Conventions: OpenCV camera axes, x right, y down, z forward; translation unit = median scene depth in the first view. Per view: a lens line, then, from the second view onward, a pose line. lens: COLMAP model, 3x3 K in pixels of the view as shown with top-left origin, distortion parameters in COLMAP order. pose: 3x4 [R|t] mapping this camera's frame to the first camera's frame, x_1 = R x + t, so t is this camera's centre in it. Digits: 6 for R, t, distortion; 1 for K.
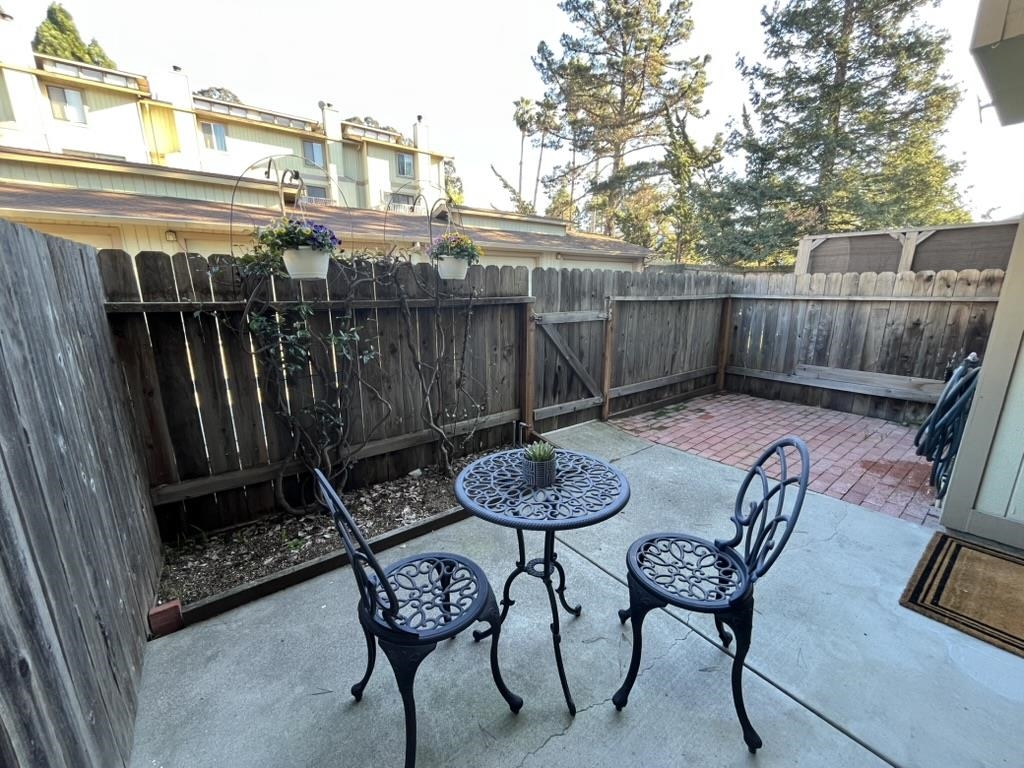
lens RADIAL K [[412.4, 0, 512.0], [0, 412.4, 384.0], [0, 0, 1]] dist [-0.001262, 0.000005]
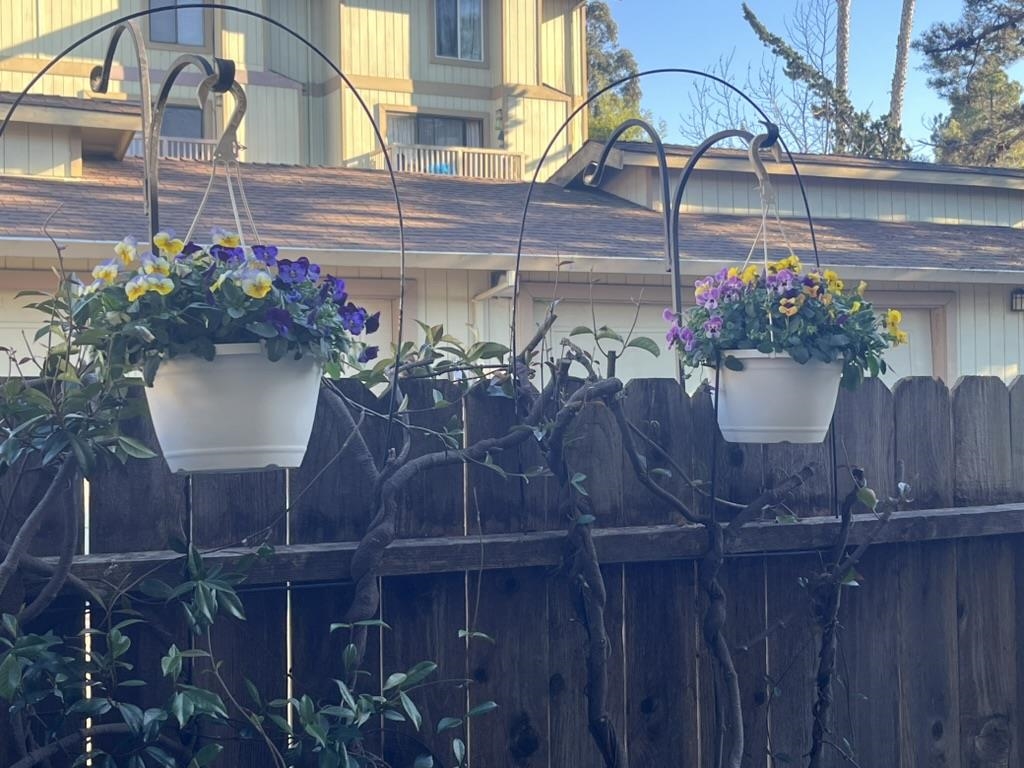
lens RADIAL K [[1457.9, 0, 512.0], [0, 1457.9, 384.0], [0, 0, 1]] dist [0.038121, 0.034810]
pose [[0.983800, -0.016923, -0.178468, -0.124033], [-0.026096, 0.971410, -0.235969, -0.073167], [0.177359, 0.236804, 0.955232, 0.138042]]
